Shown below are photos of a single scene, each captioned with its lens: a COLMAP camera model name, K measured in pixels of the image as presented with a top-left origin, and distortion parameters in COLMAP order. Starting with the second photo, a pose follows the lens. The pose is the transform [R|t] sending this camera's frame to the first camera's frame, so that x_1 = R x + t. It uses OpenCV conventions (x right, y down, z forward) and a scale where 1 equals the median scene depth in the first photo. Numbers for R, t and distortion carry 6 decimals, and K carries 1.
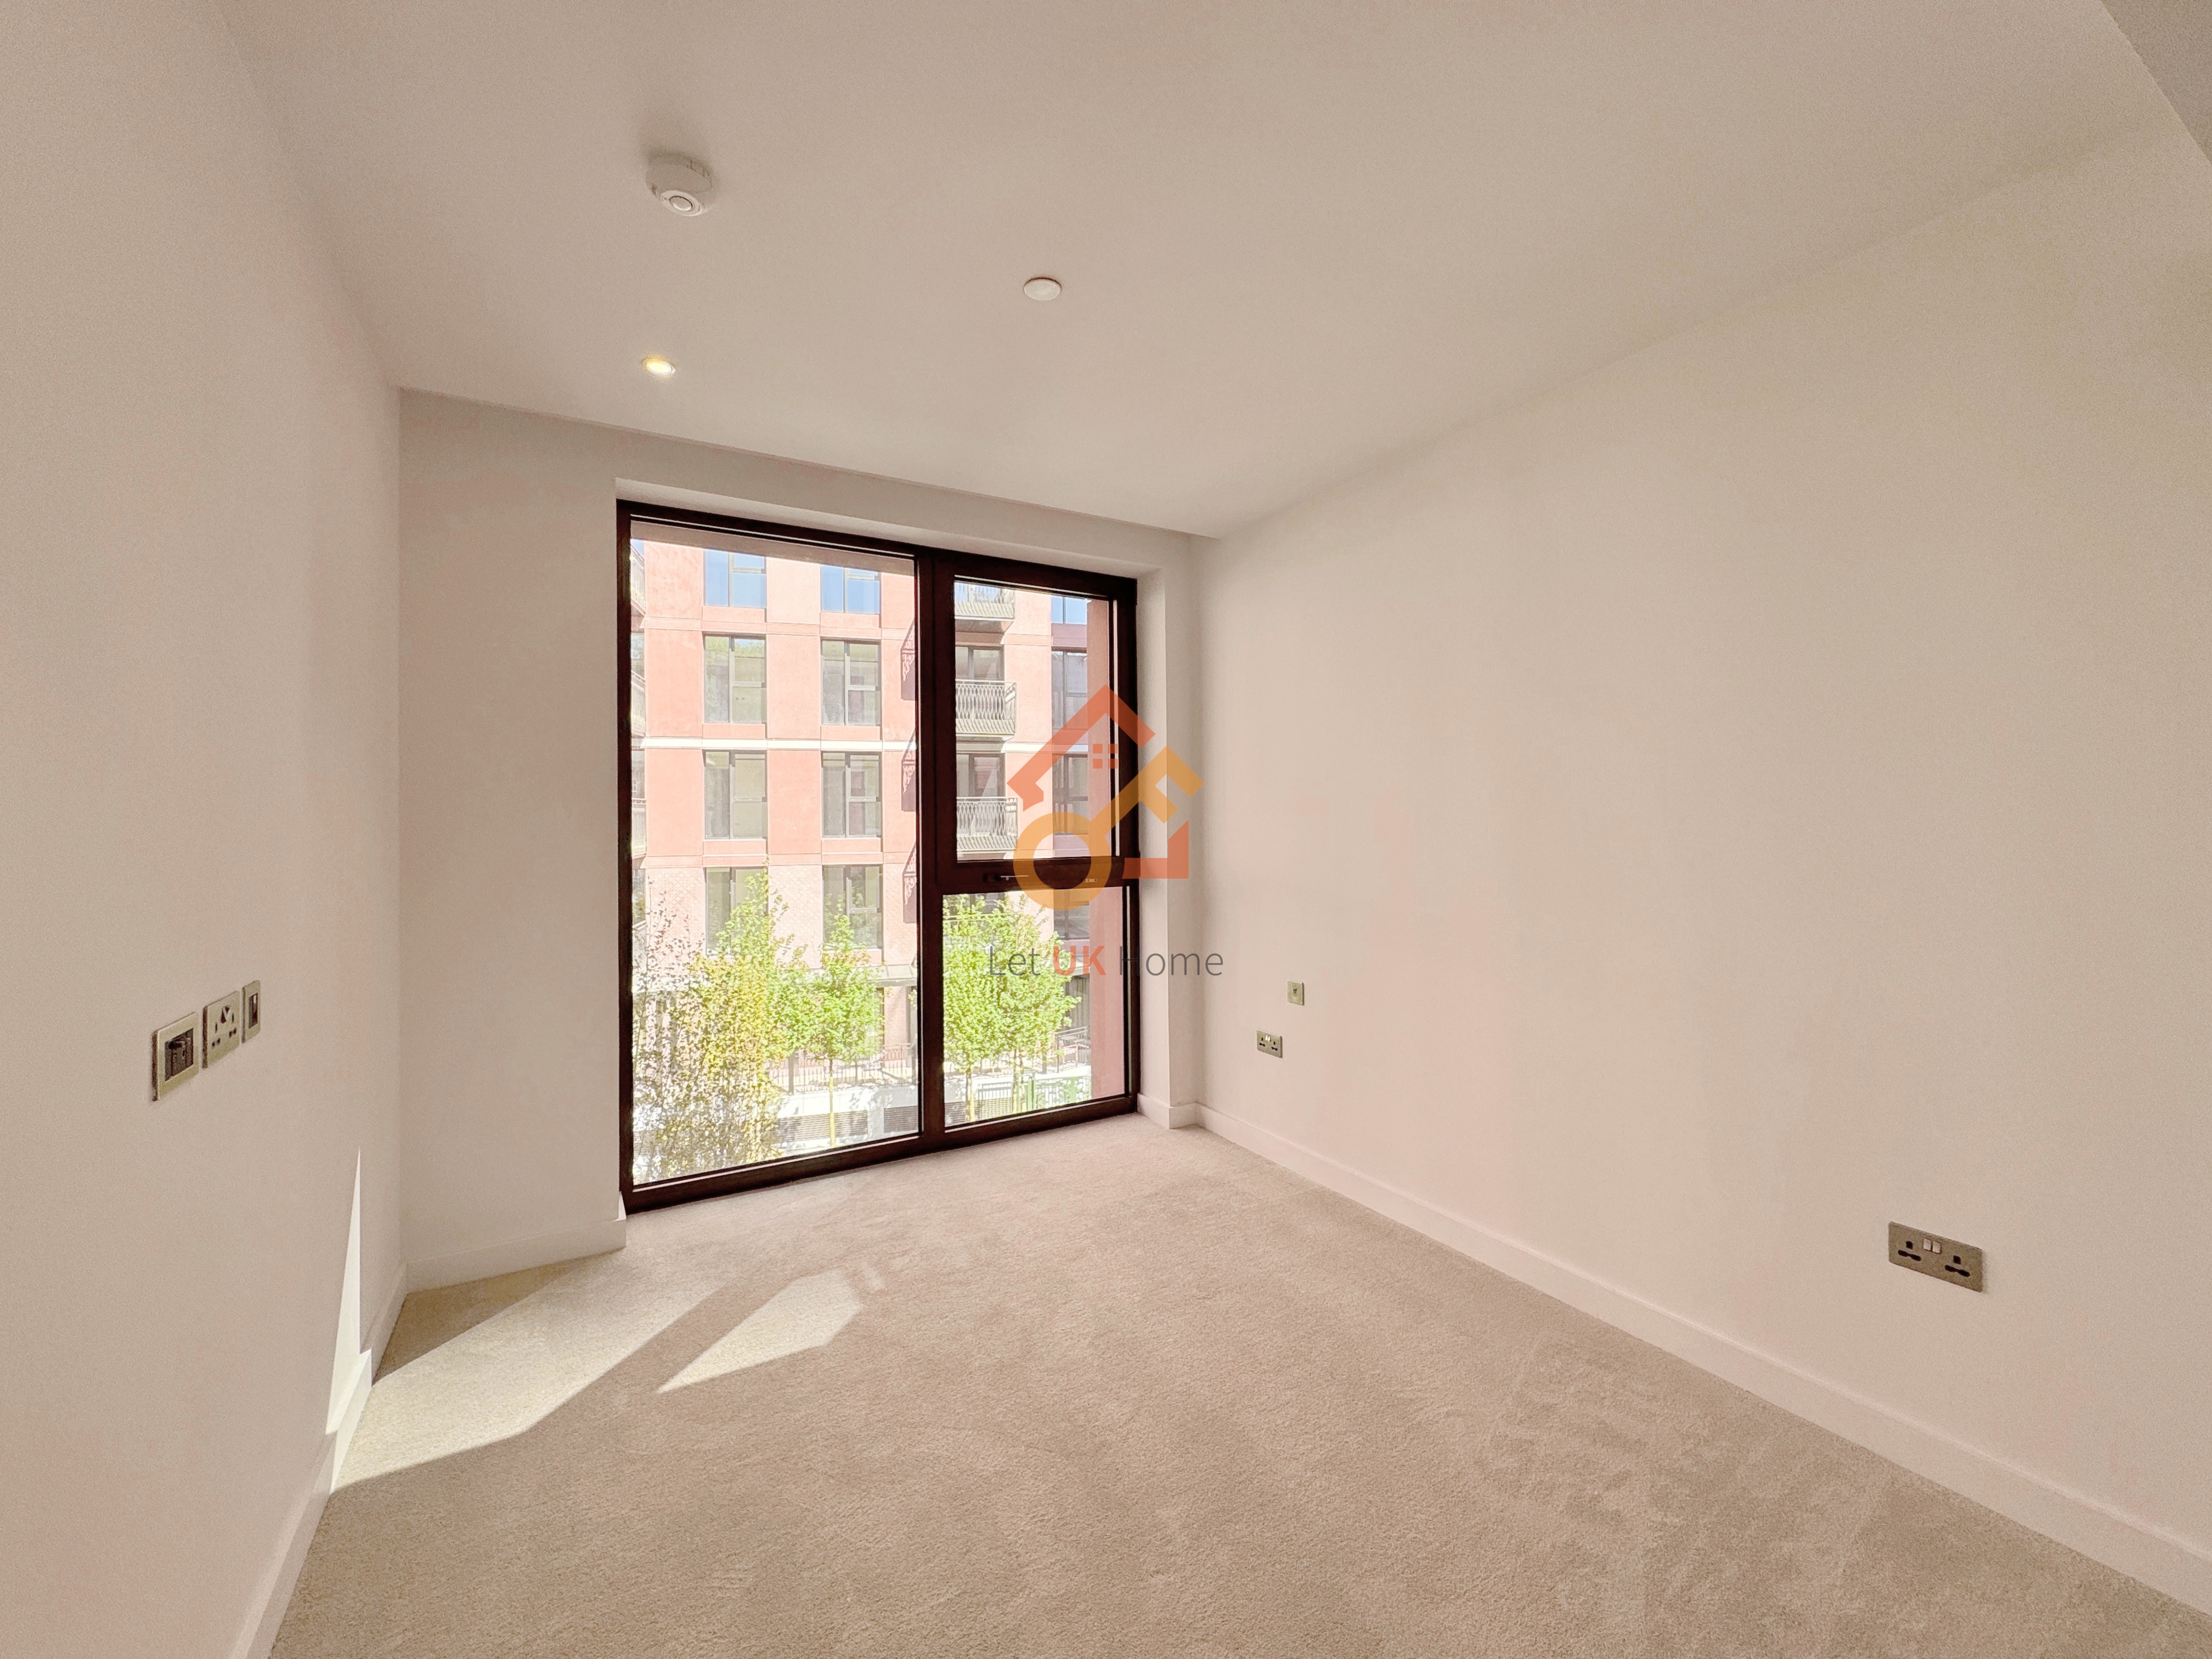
lens RADIAL K [[884.6, 0, 1102.8], [0, 884.6, 819.4], [0, 0, 1]] dist [-0.000047, 0.000076]
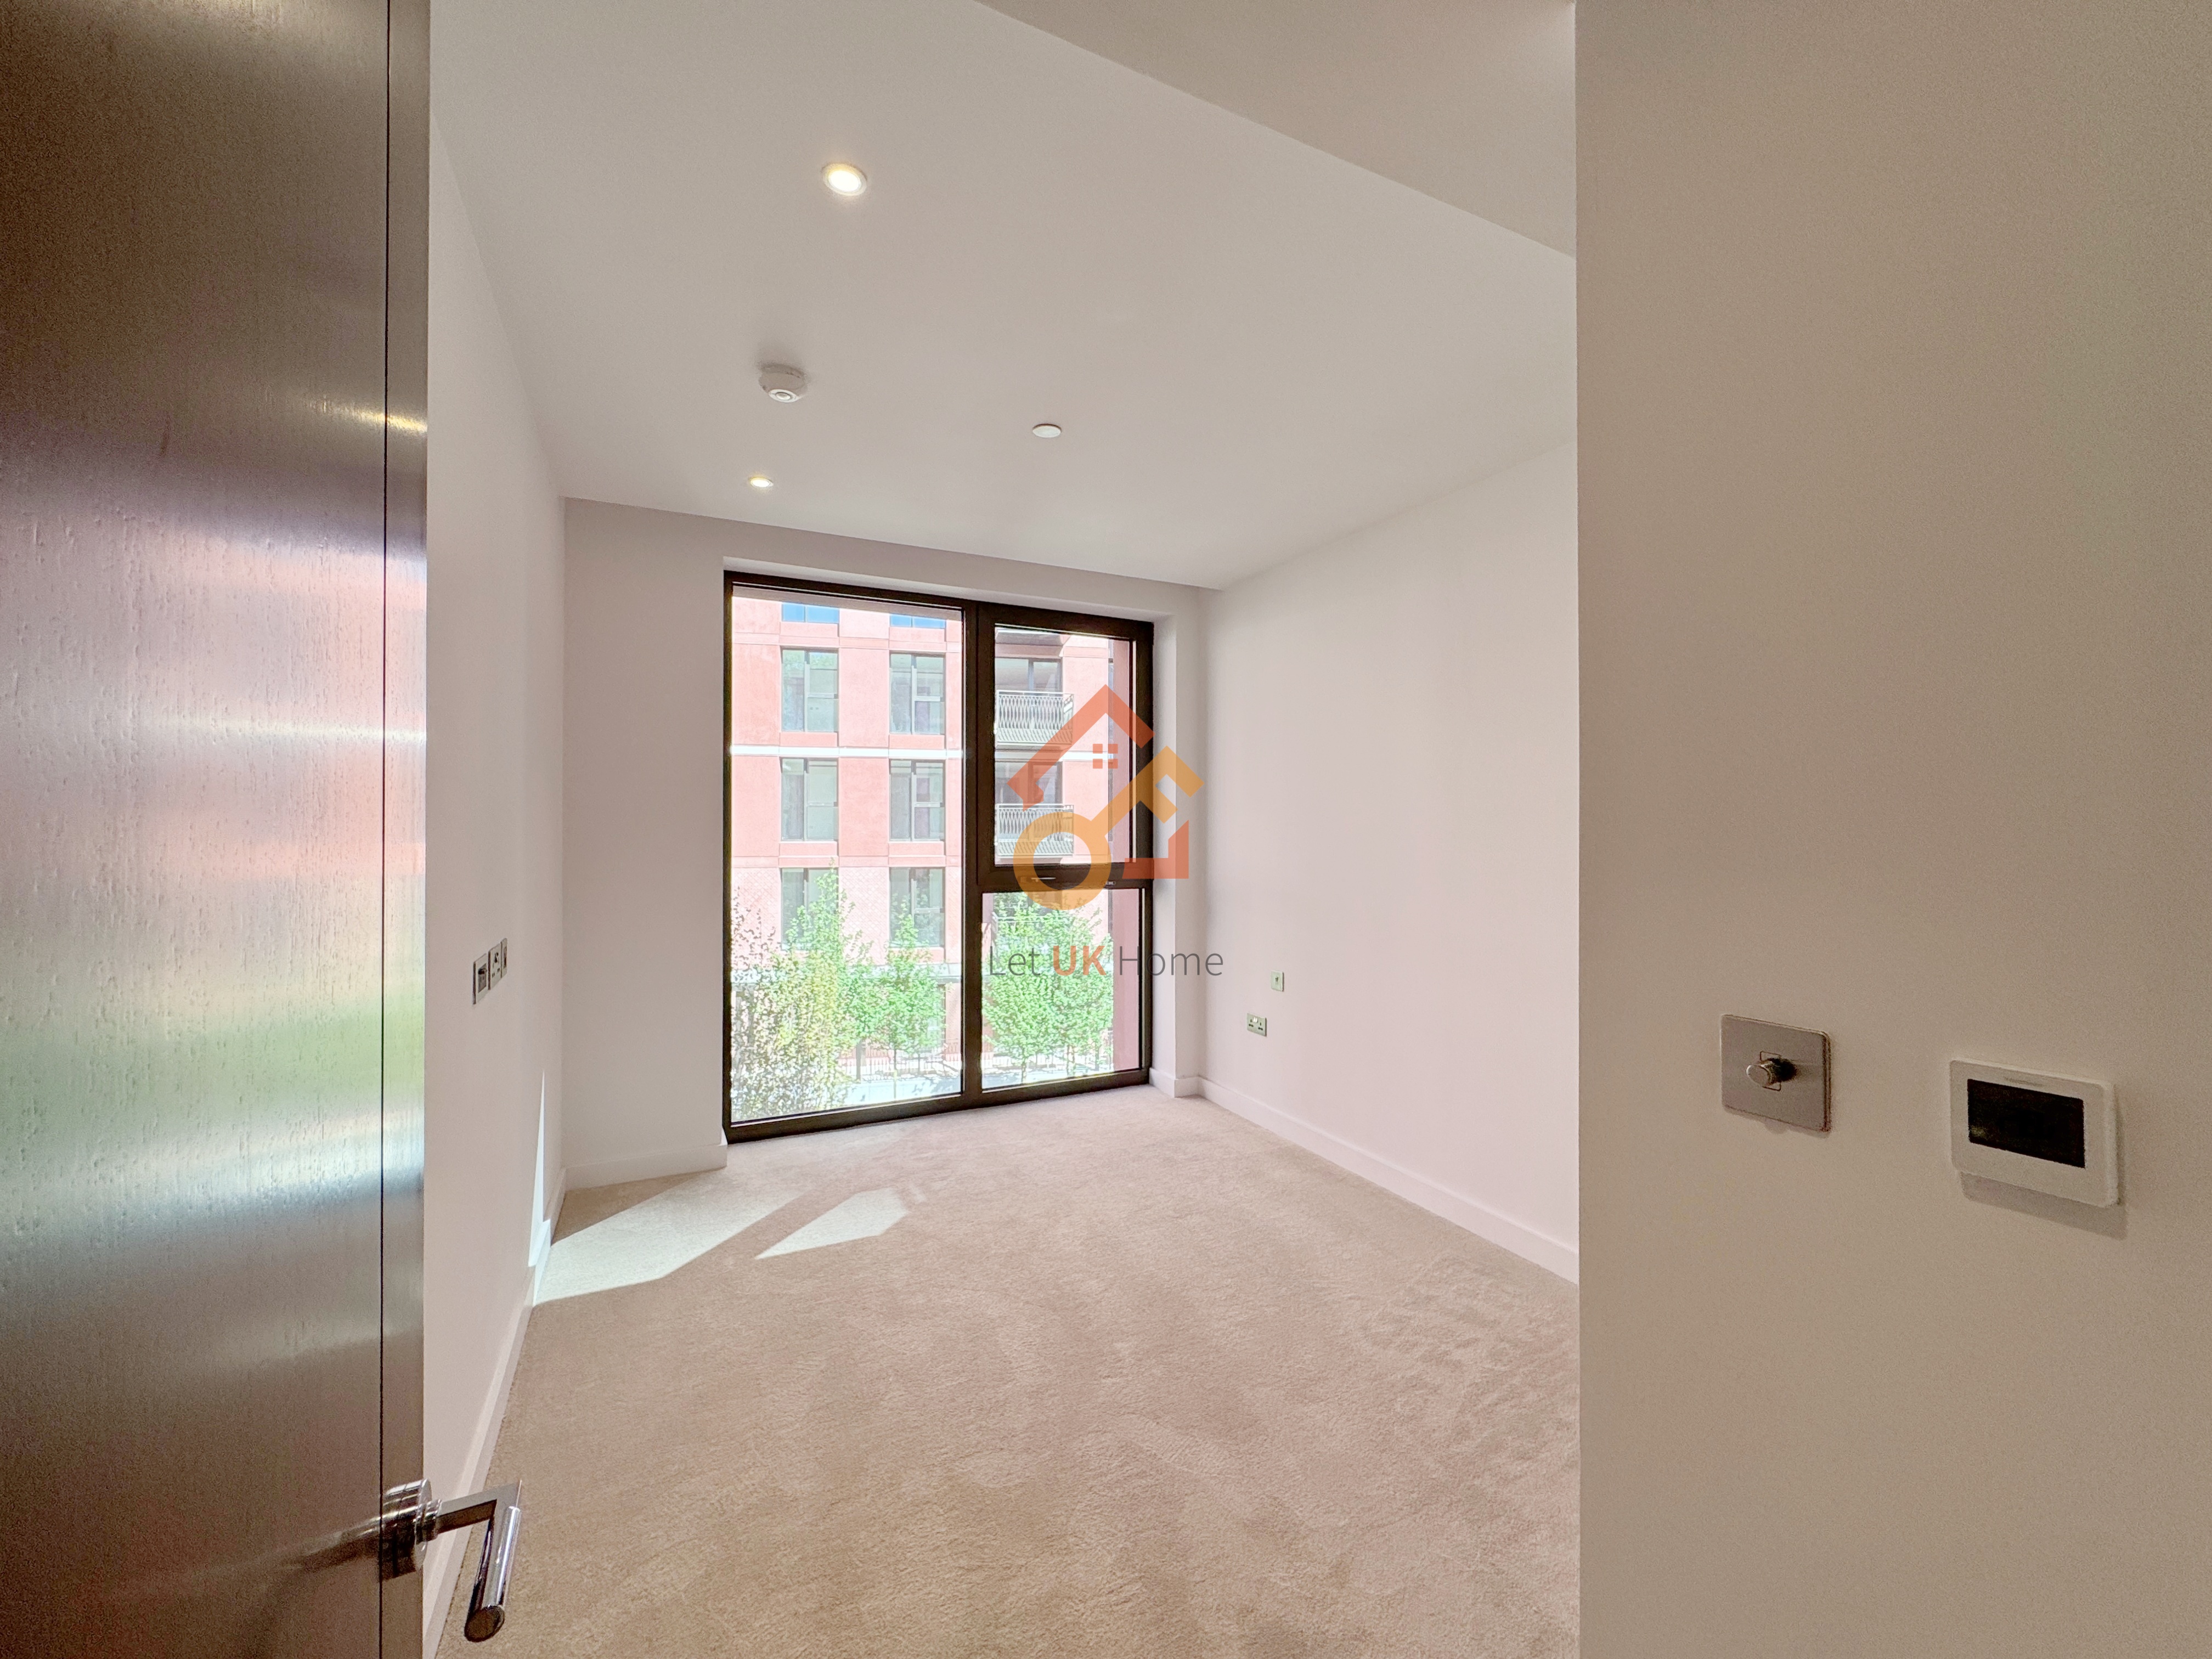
lens RADIAL K [[878.4, 0, 1106.0], [0, 878.4, 829.5], [0, 0, 1]] dist [0.000279, 0.000061]
pose [[0.997719, 0.010541, -0.066679, 0.069763], [-0.010191, 0.999932, 0.005584, -0.009772], [0.066734, -0.004892, 0.997759, -0.186144]]
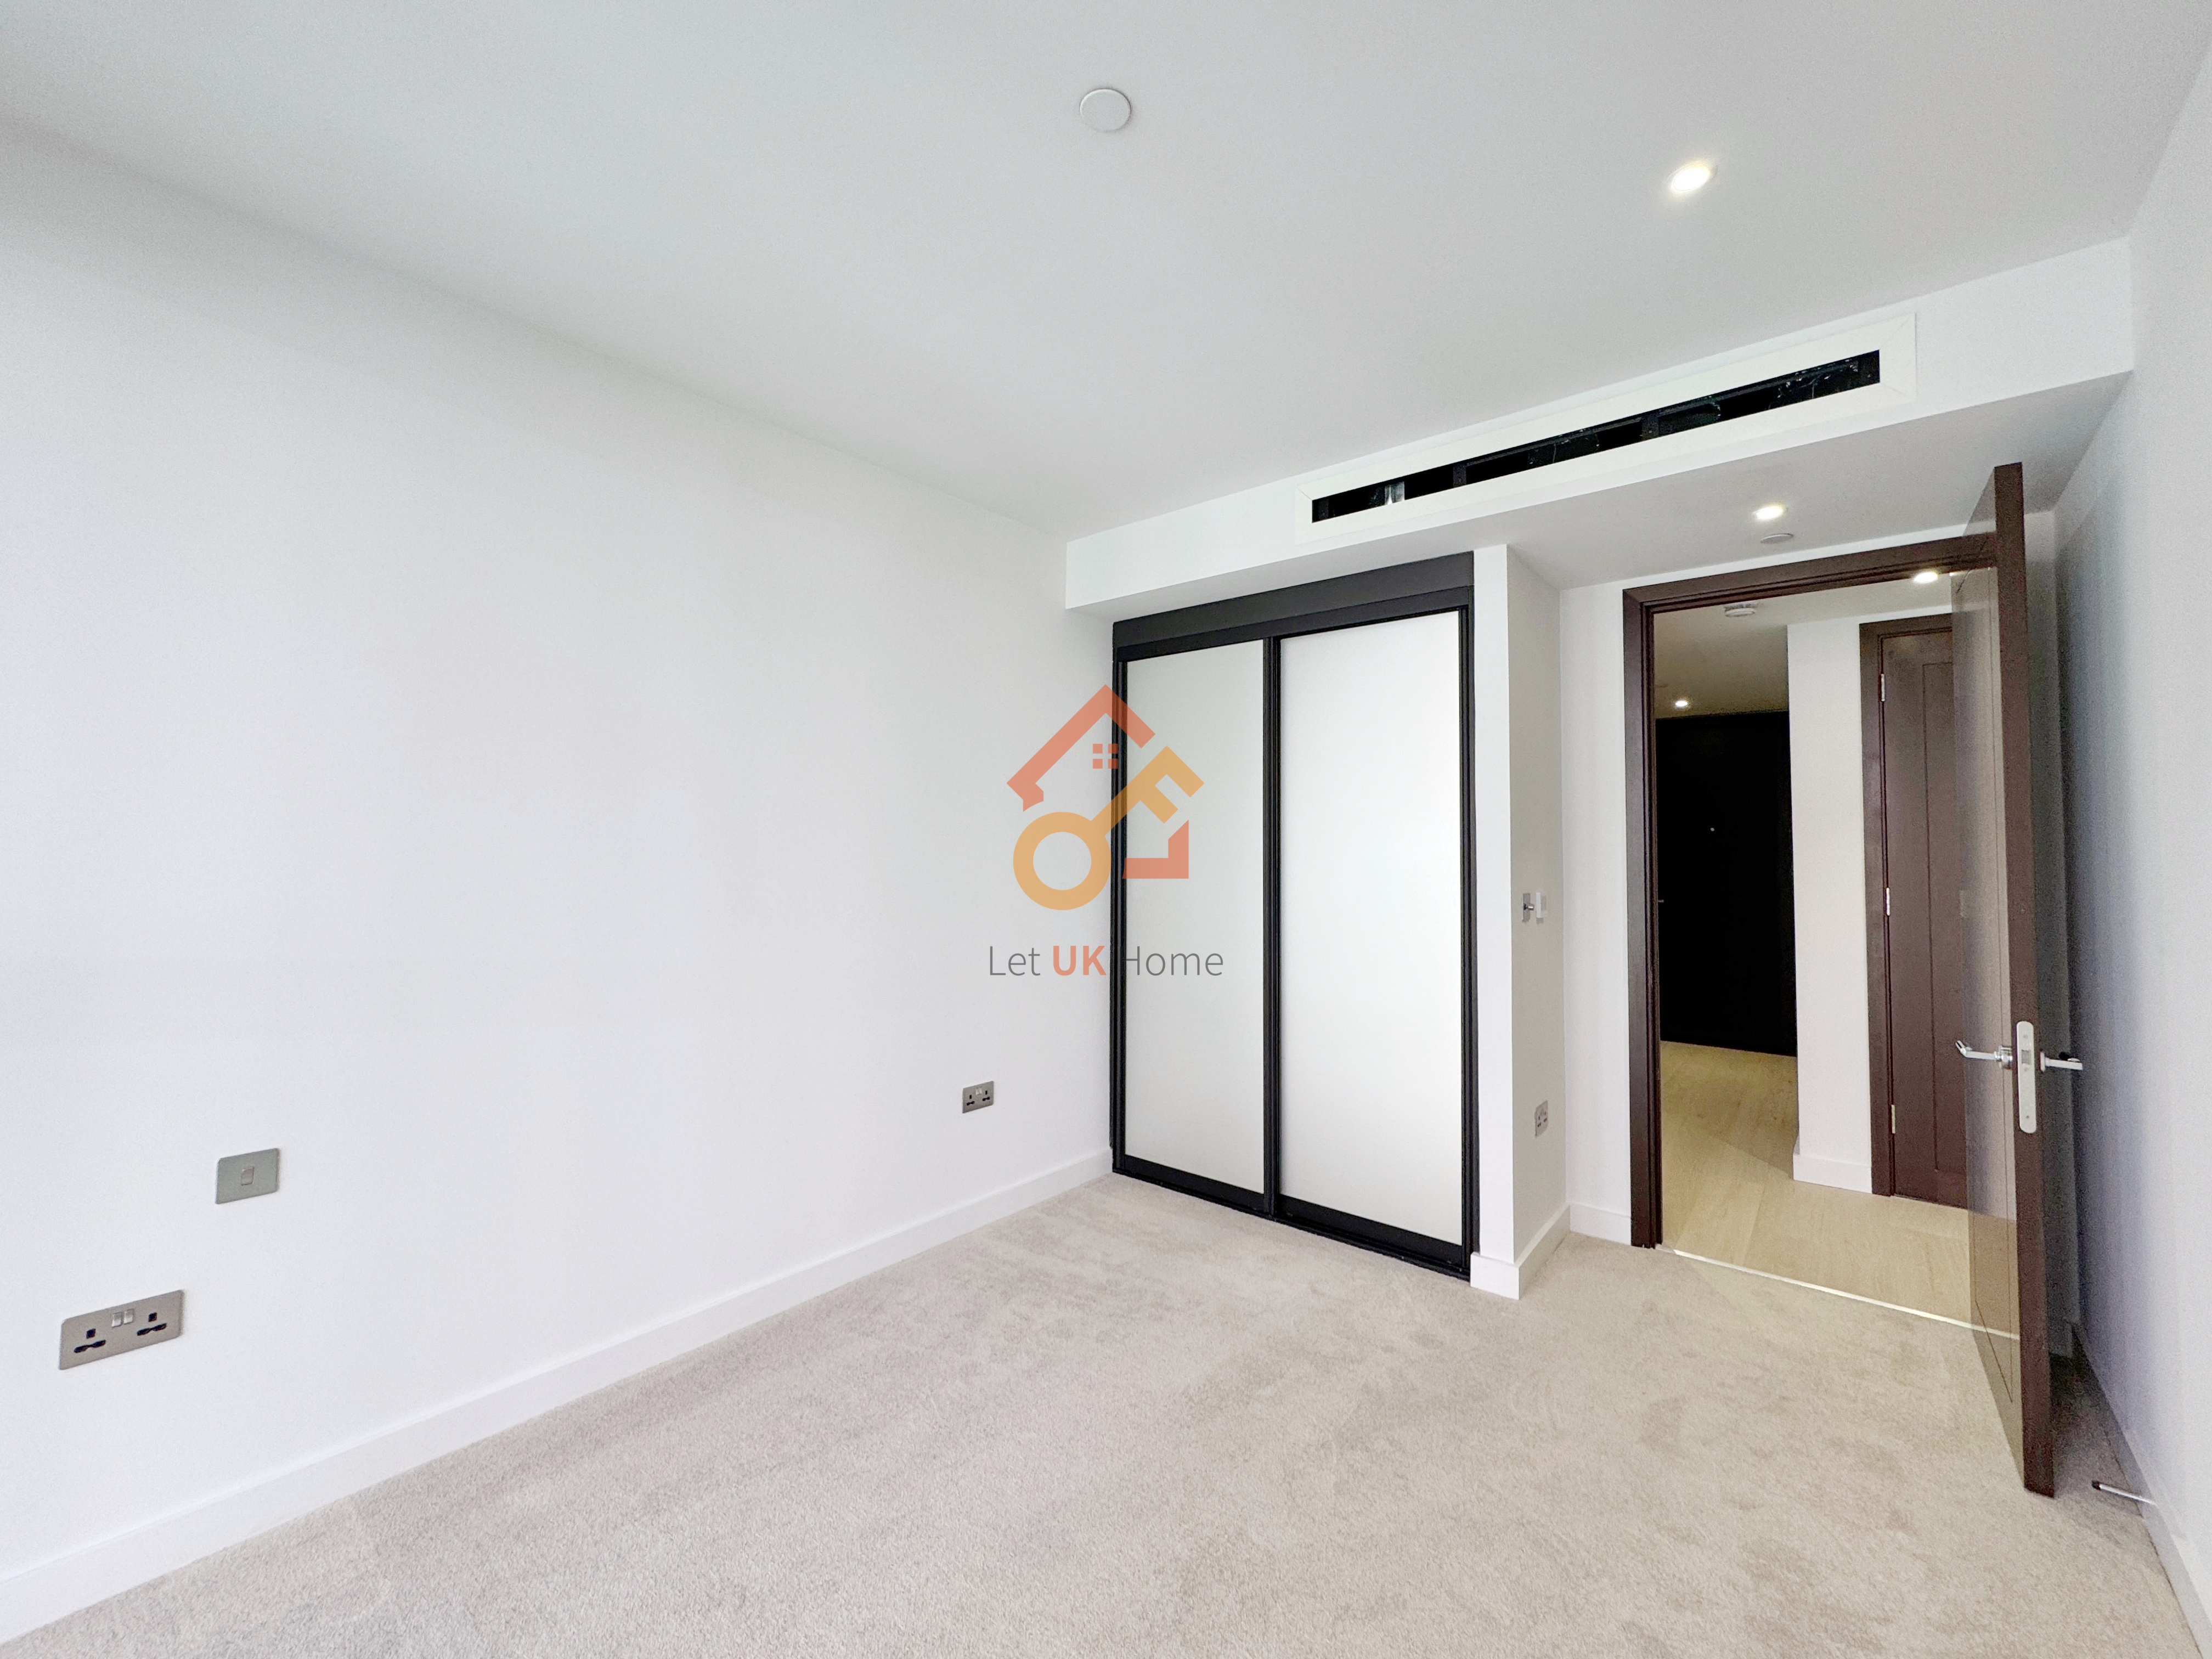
lens RADIAL K [[878.4, 0, 1106.0], [0, 878.4, 829.5], [0, 0, 1]] dist [0.000279, 0.000061]
pose [[-0.358215, 0.027363, 0.933238, -0.433073], [-0.026089, 0.998887, -0.039302, 0.015476], [-0.933275, -0.038425, -0.357102, 0.778780]]
